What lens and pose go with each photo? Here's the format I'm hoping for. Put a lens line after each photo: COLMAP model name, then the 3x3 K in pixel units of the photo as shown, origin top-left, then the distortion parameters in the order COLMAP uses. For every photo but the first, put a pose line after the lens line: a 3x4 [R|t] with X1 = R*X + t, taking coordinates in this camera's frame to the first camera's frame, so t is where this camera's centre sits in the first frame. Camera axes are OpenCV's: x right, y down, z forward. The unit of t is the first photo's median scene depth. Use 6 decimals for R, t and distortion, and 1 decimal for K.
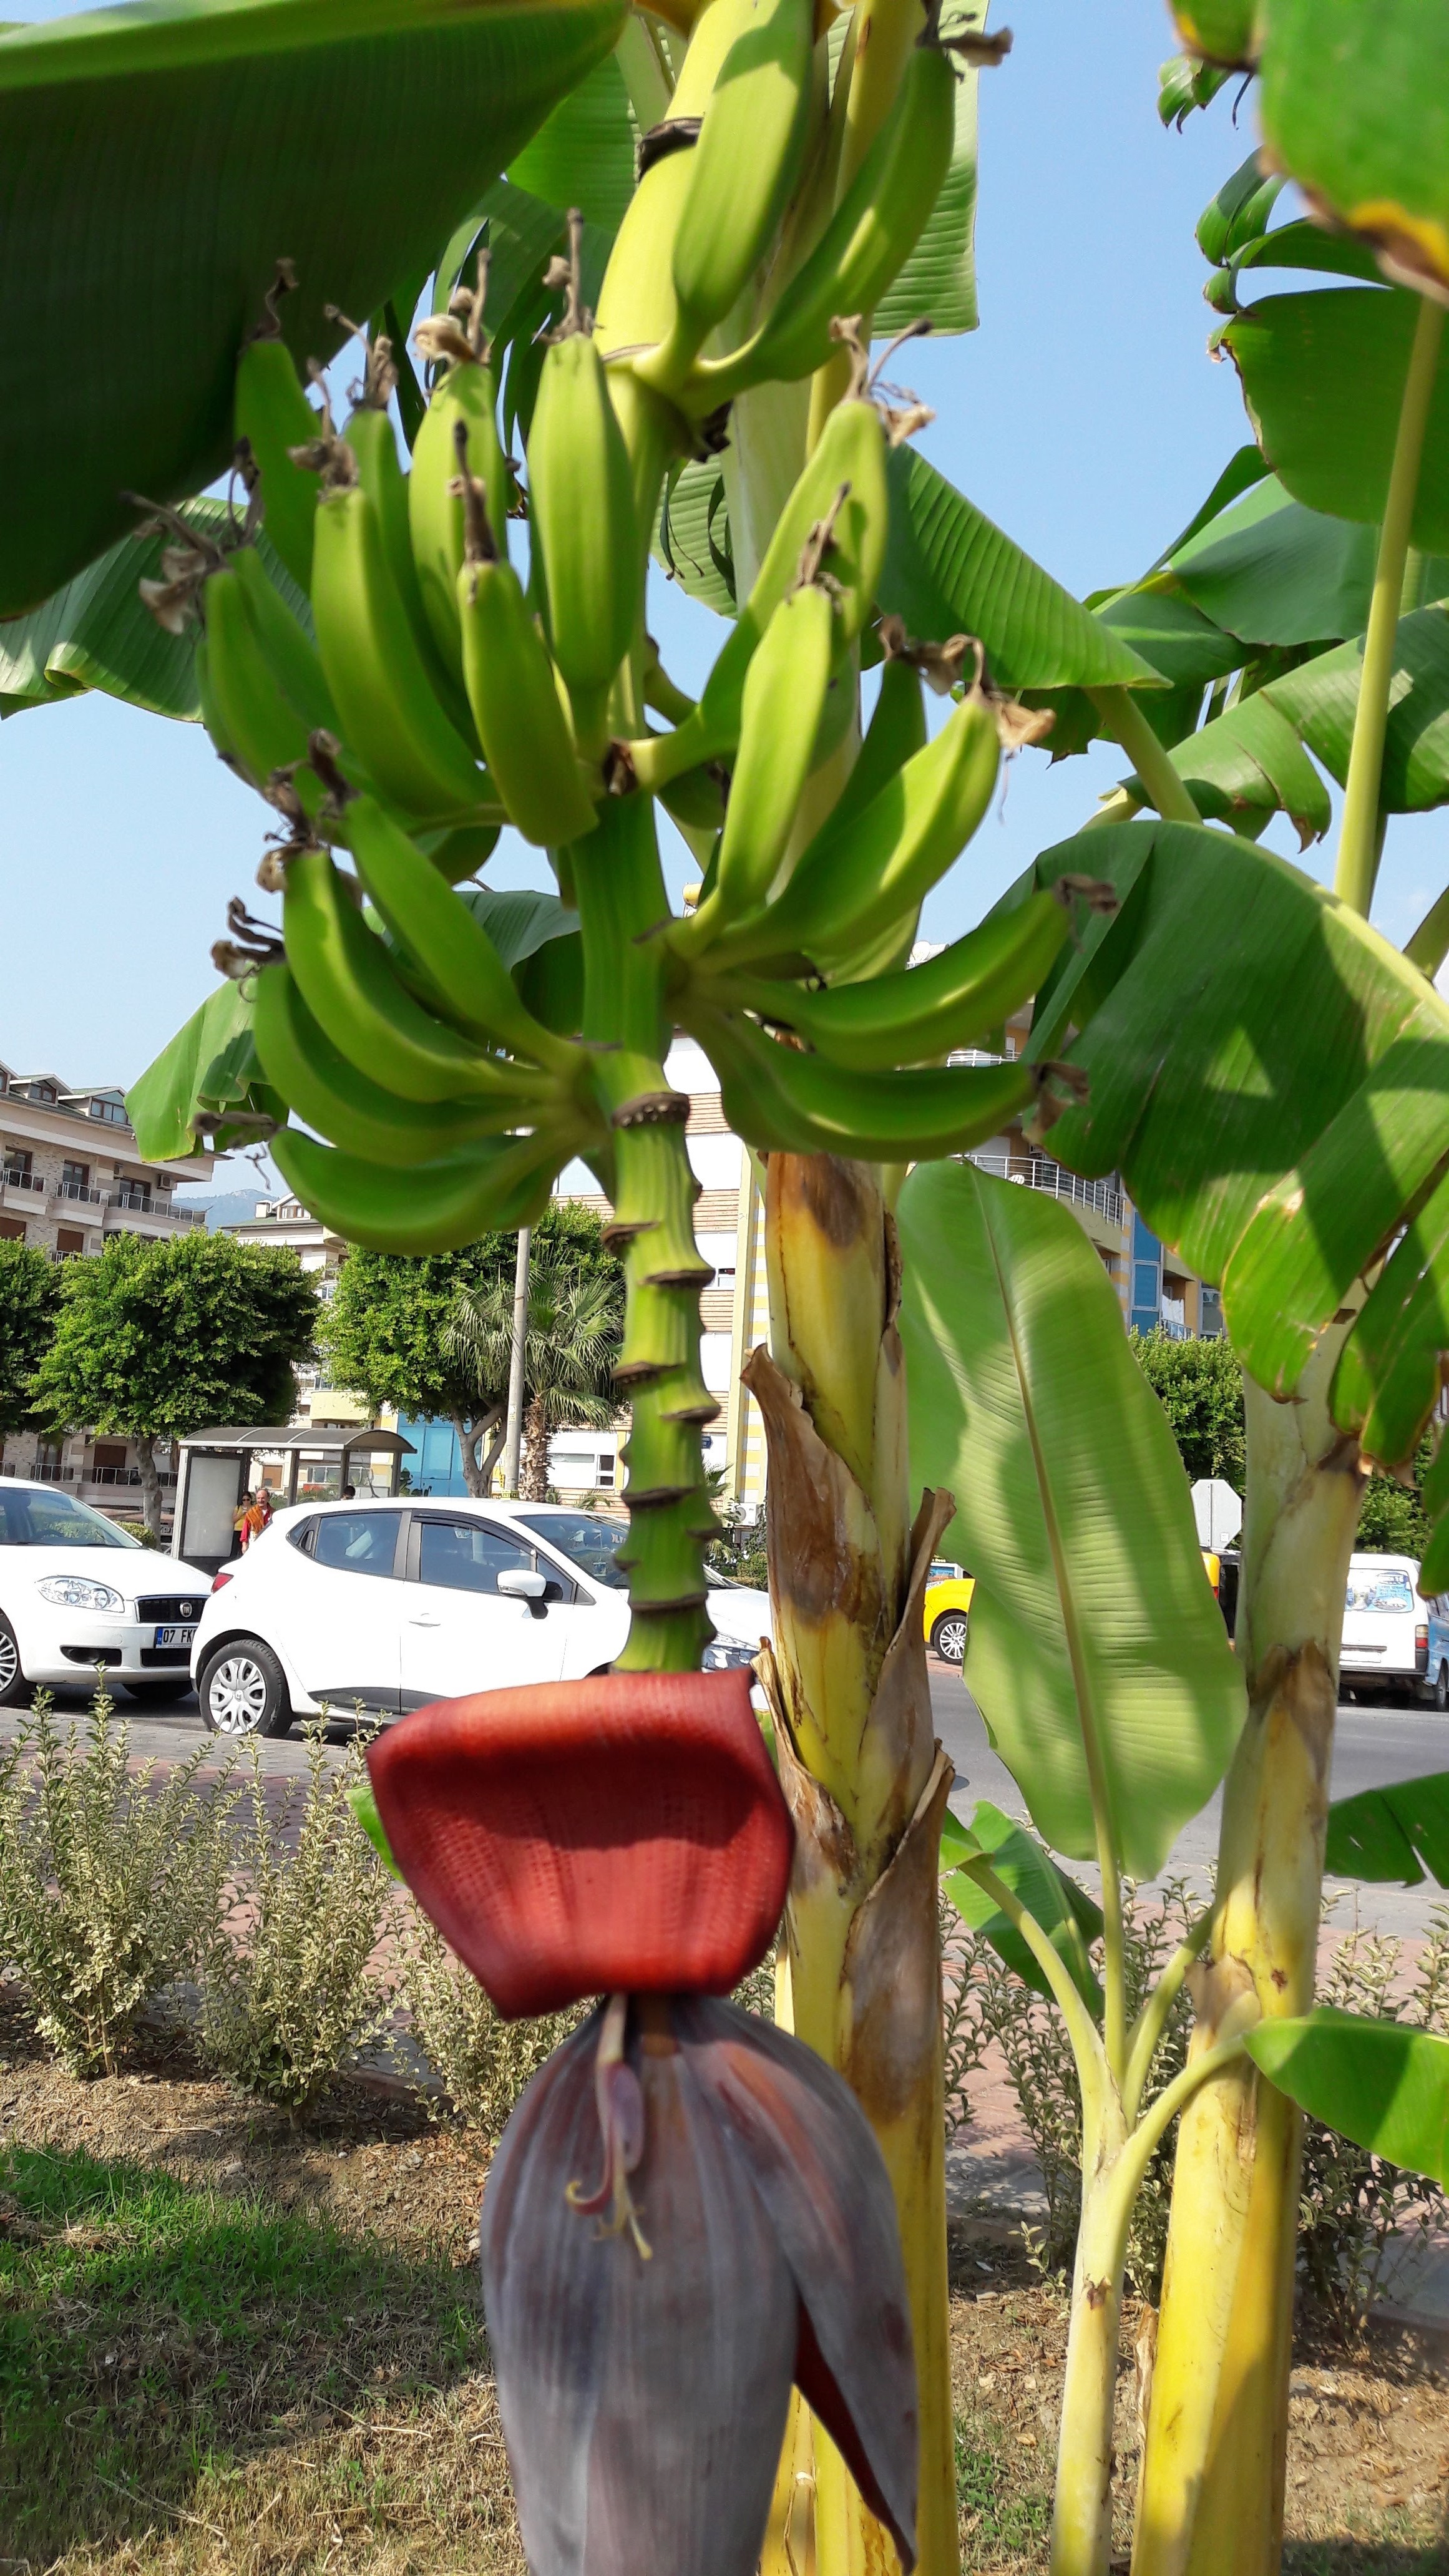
lens RADIAL K [[2166.9, 0, 733.4], [0, 2166.9, 1295.3], [0, 0, 1]] dist [0.102024, -0.105924]
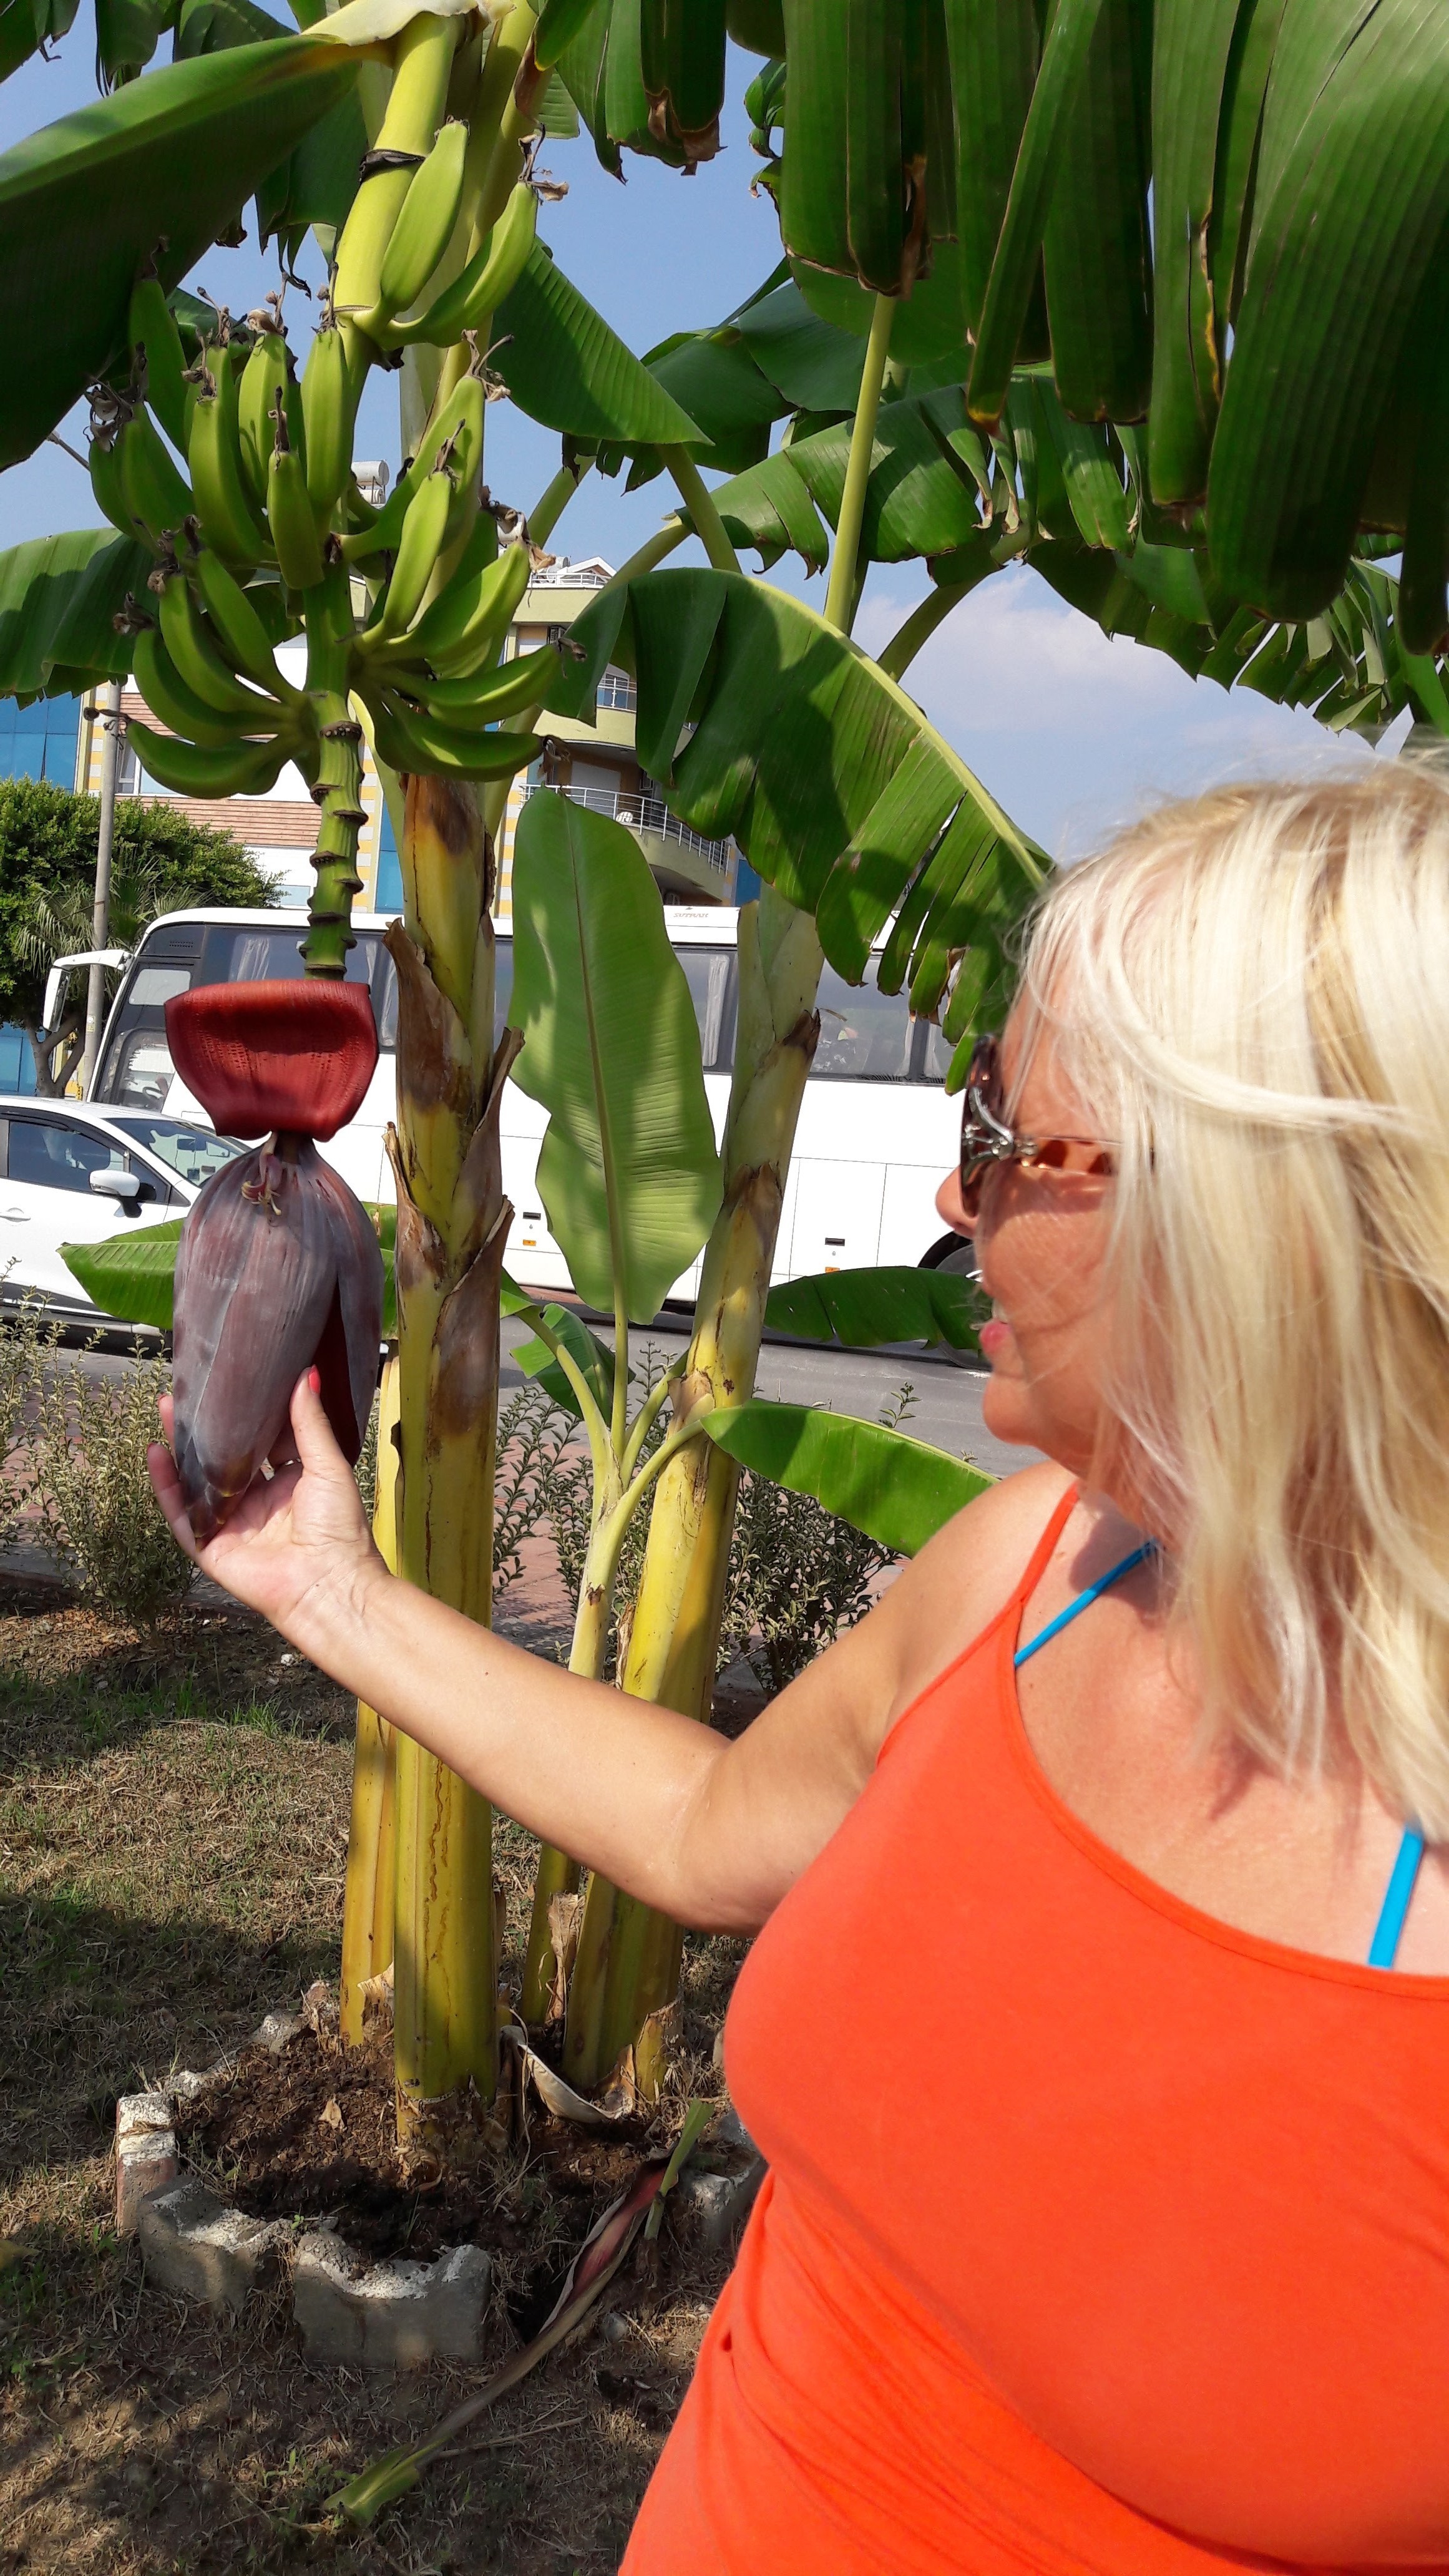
lens RADIAL K [[2166.9, 0, 734.9], [0, 2166.9, 1306.1], [0, 0, 1]] dist [0.102024, -0.105924]
pose [[0.981275, 0.034891, 0.189425, -0.024611], [-0.066408, 0.984441, 0.162683, 0.019783], [-0.180801, -0.172216, 0.968325, -0.383530]]
